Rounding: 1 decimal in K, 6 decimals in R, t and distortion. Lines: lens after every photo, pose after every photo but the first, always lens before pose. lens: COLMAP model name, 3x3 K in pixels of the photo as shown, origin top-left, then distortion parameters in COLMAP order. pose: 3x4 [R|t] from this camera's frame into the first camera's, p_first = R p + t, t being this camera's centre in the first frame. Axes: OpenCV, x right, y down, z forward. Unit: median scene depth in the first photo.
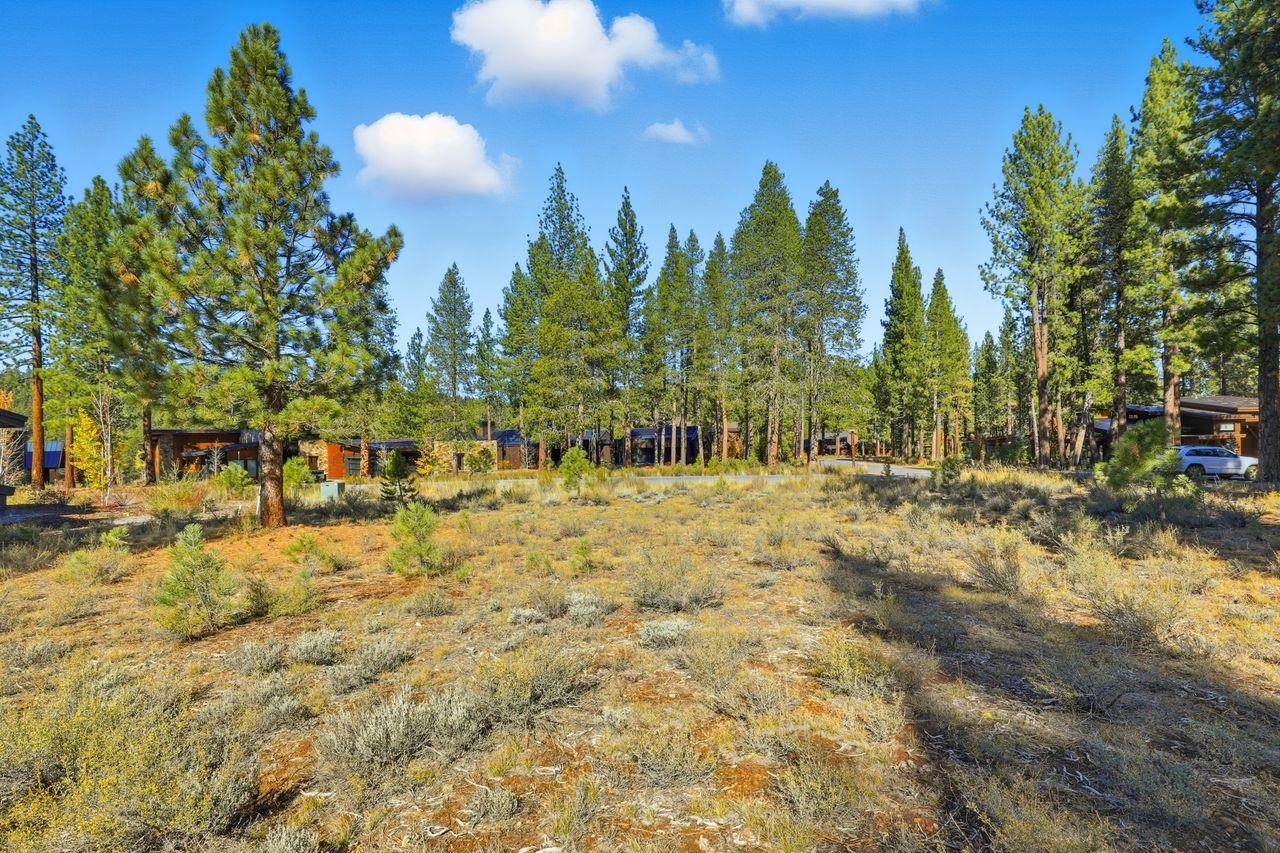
lens RADIAL K [[597.0, 0, 643.6], [0, 597.0, 445.2], [0, 0, 1]] dist [-0.040683, 0.000217]
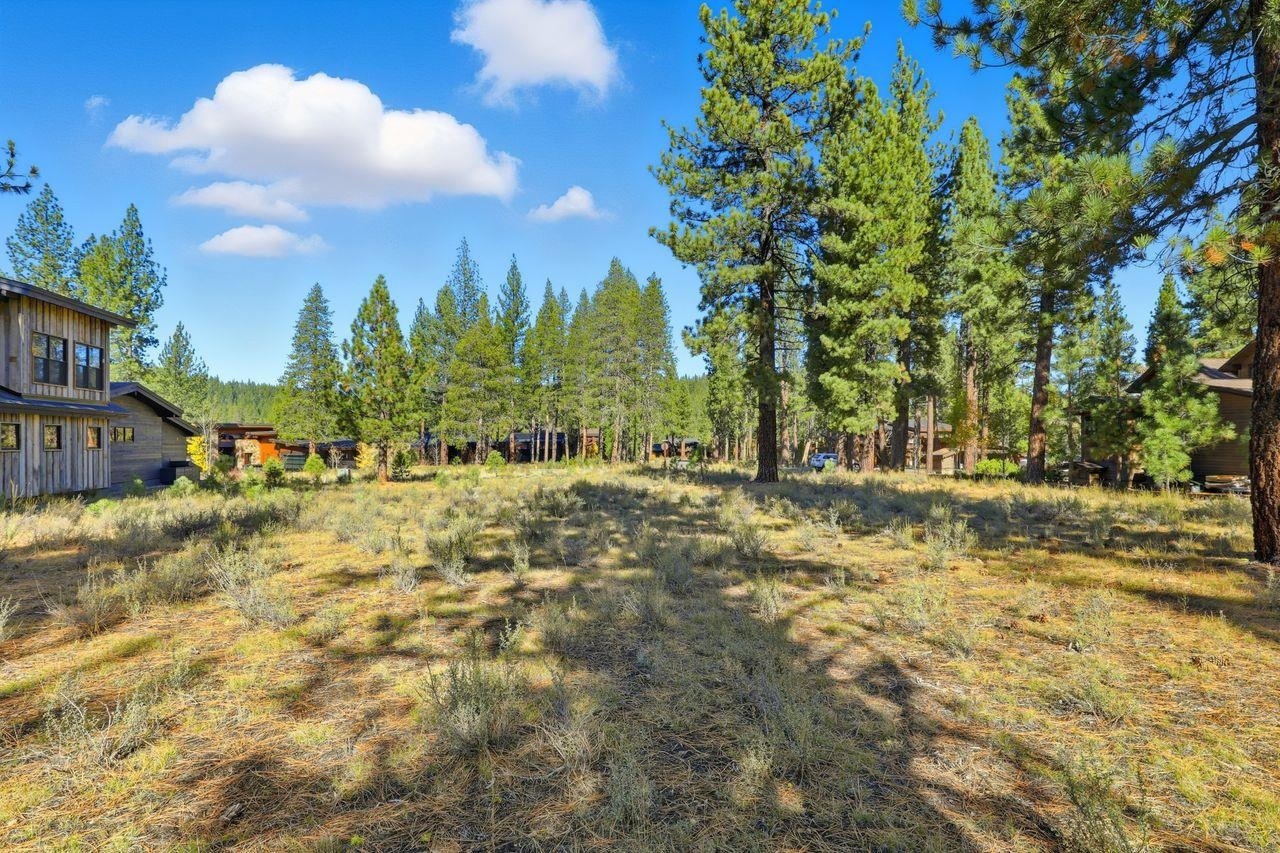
lens RADIAL K [[672.8, 0, 644.7], [0, 672.8, 440.4], [0, 0, 1]] dist [0.000820, 0.001280]
pose [[0.980754, 0.016152, 0.194579, -0.028697], [-0.014997, 0.999860, -0.007410, -0.009137], [-0.194672, 0.004349, 0.980859, -0.543421]]
